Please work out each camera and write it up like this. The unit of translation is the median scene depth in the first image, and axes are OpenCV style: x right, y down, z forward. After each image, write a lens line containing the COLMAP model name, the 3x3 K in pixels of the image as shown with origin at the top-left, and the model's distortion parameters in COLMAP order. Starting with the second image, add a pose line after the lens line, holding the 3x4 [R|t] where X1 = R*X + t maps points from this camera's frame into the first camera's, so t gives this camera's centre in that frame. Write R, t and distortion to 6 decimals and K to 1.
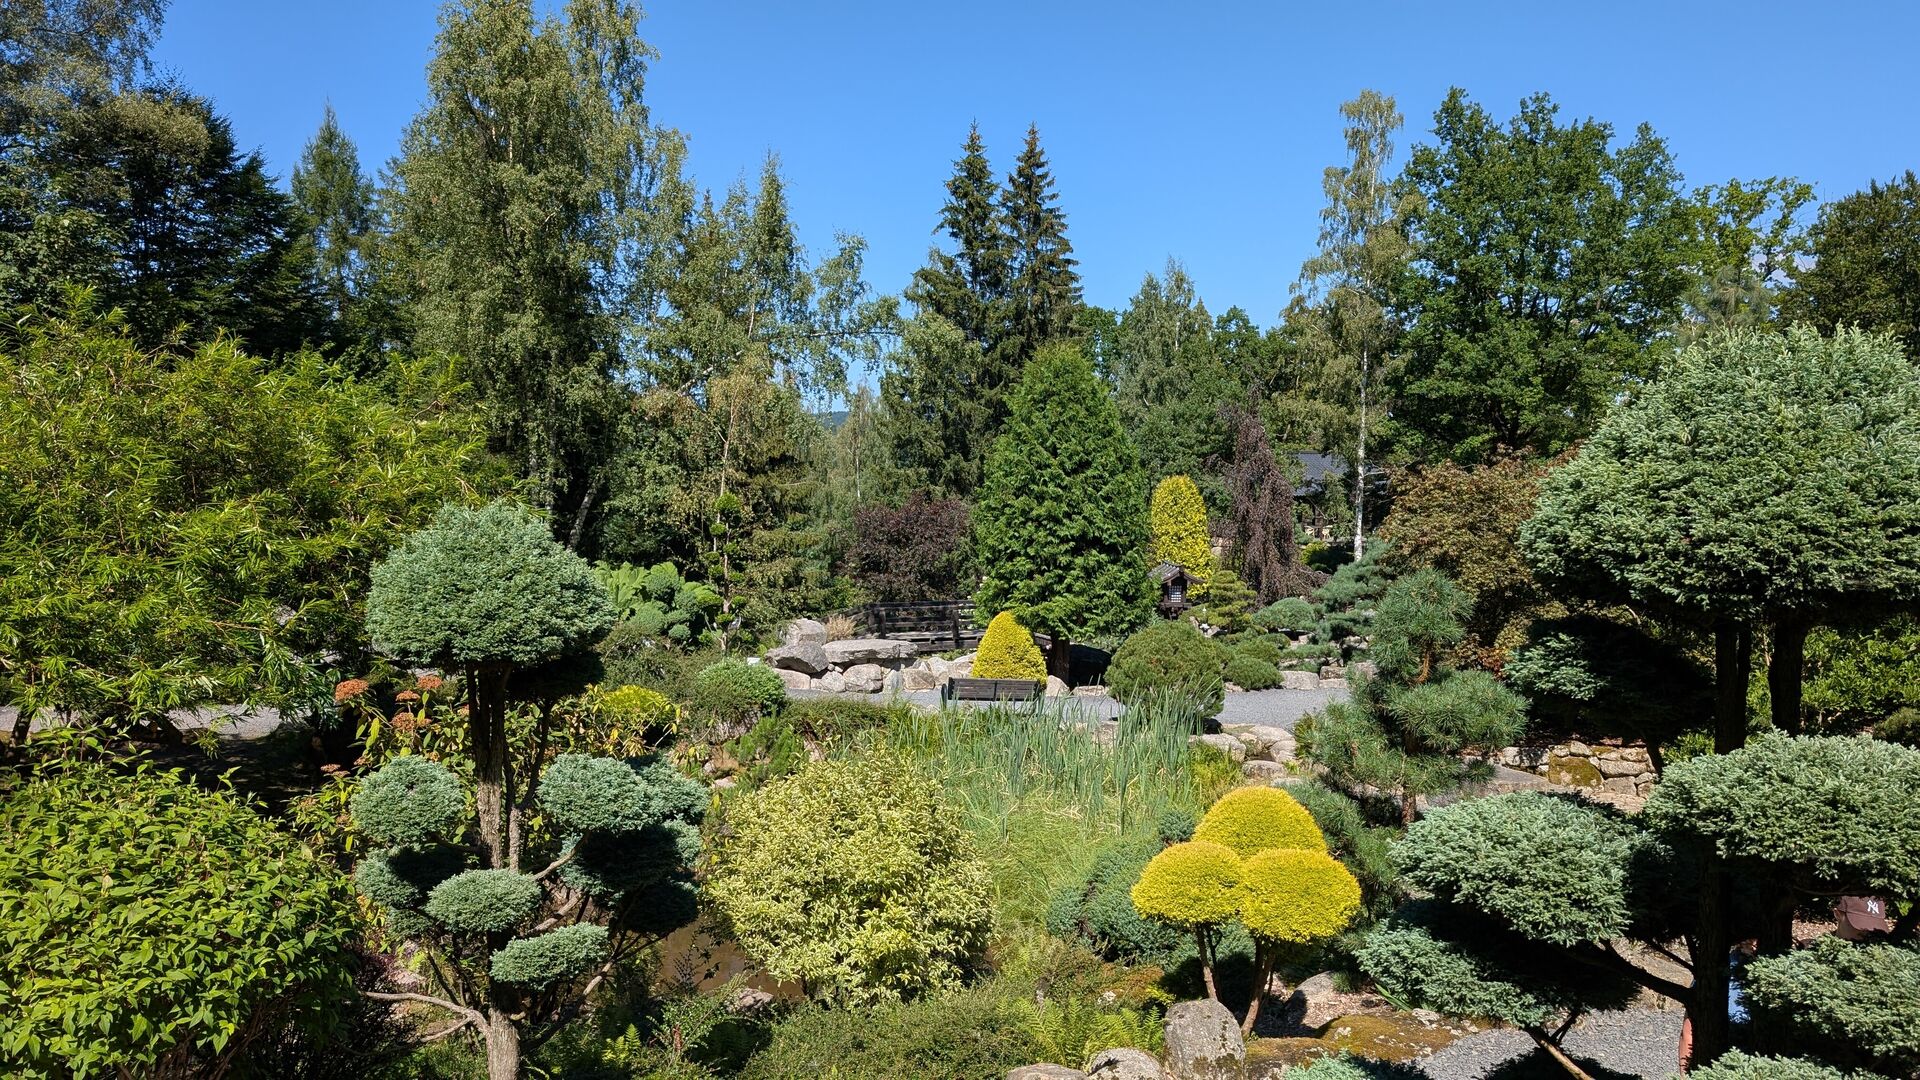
lens RADIAL K [[1417.0, 0, 958.0], [0, 1417.0, 503.7], [0, 0, 1]] dist [-0.003801, -0.002433]
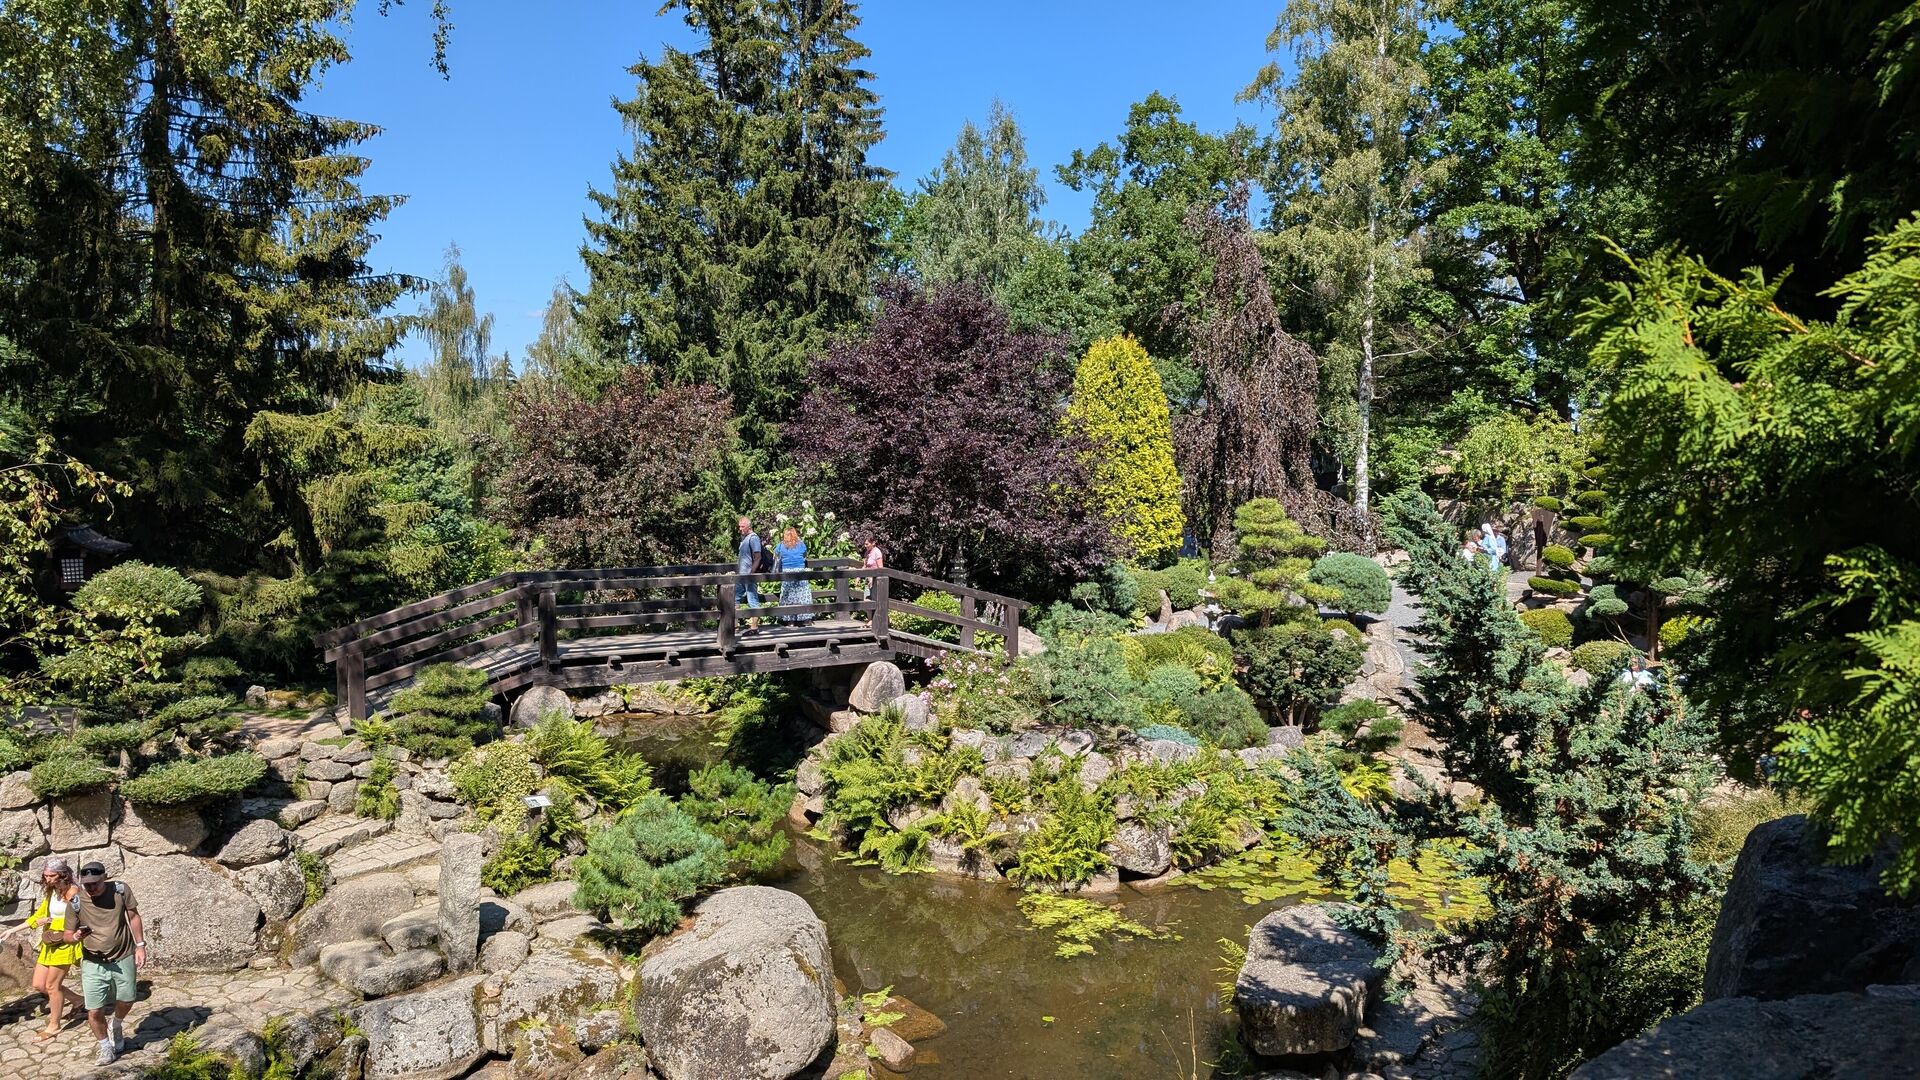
lens RADIAL K [[1417.0, 0, 958.0], [0, 1417.0, 503.7], [0, 0, 1]] dist [-0.003801, -0.002433]
pose [[0.981124, -0.003960, 0.193339, -0.009748], [0.000663, 0.999853, 0.017114, 0.026683], [-0.193379, -0.016663, 0.980983, 0.346080]]
